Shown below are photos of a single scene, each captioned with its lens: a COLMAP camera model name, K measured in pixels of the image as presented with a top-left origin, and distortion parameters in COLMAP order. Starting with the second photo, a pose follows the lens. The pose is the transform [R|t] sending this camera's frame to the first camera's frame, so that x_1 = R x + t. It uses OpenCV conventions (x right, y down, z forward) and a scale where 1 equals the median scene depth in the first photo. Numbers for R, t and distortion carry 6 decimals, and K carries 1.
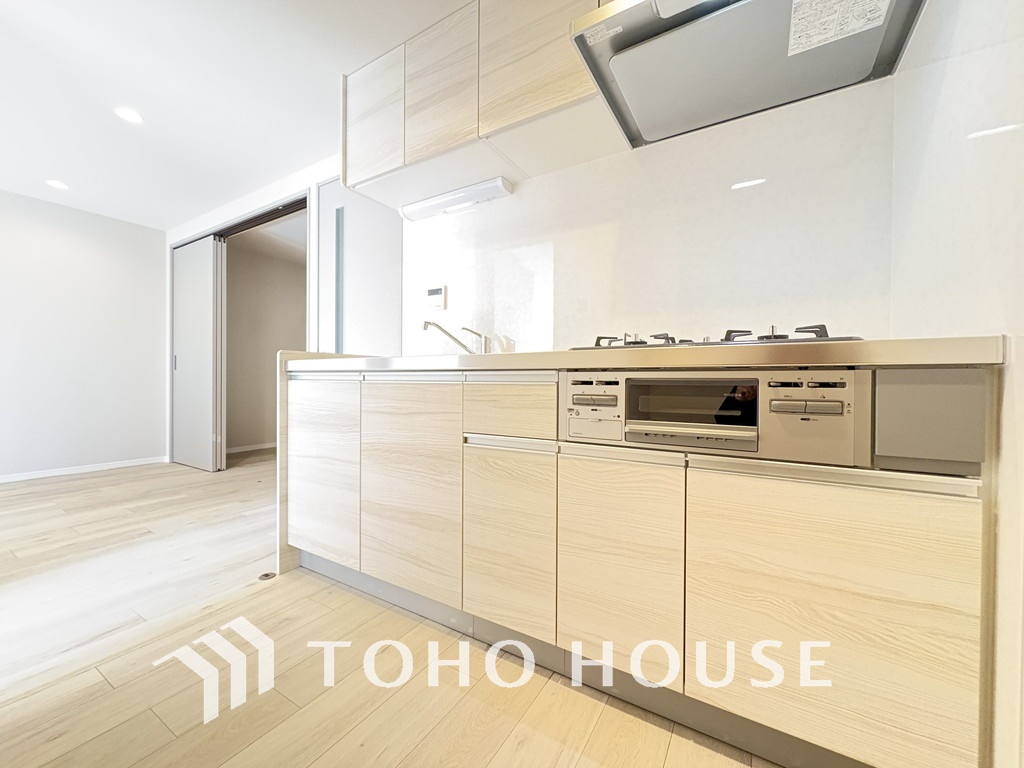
lens RADIAL K [[409.3, 0, 511.8], [0, 409.3, 383.3], [0, 0, 1]] dist [0.000074, 0.000088]
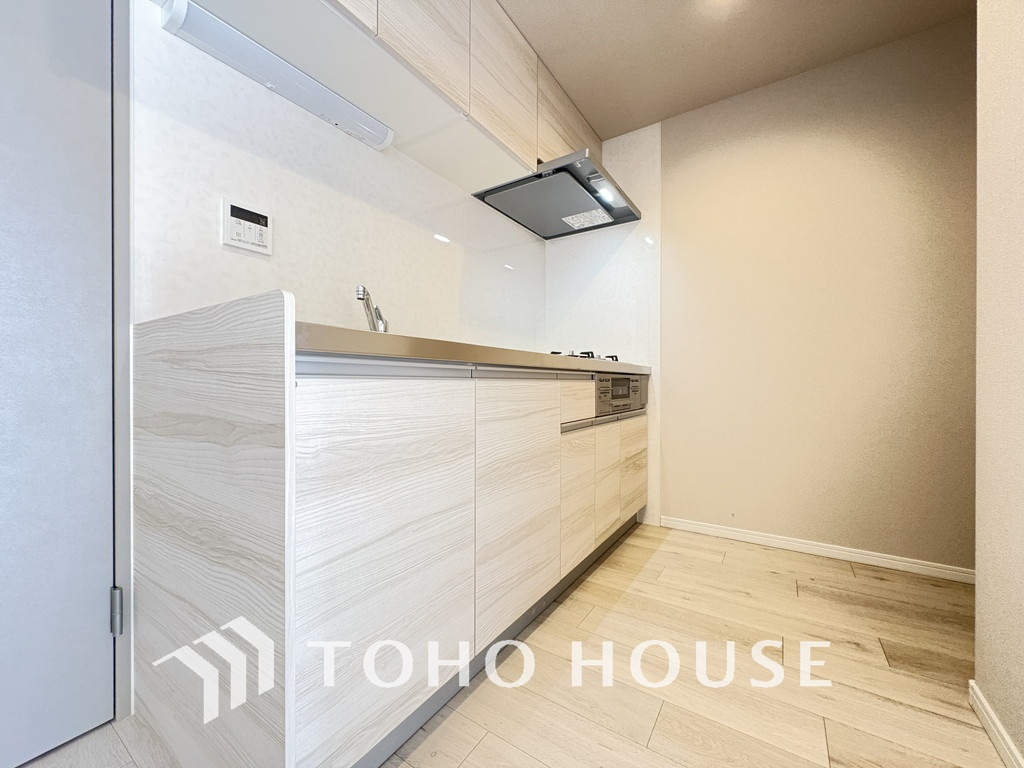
lens RADIAL K [[409.3, 0, 511.8], [0, 409.3, 383.3], [0, 0, 1]] dist [0.000074, 0.000088]
pose [[0.032401, -0.008588, 0.999438, -1.127456], [0.006441, 0.999944, 0.008384, -0.002987], [-0.999454, 0.006166, 0.032455, 0.983723]]
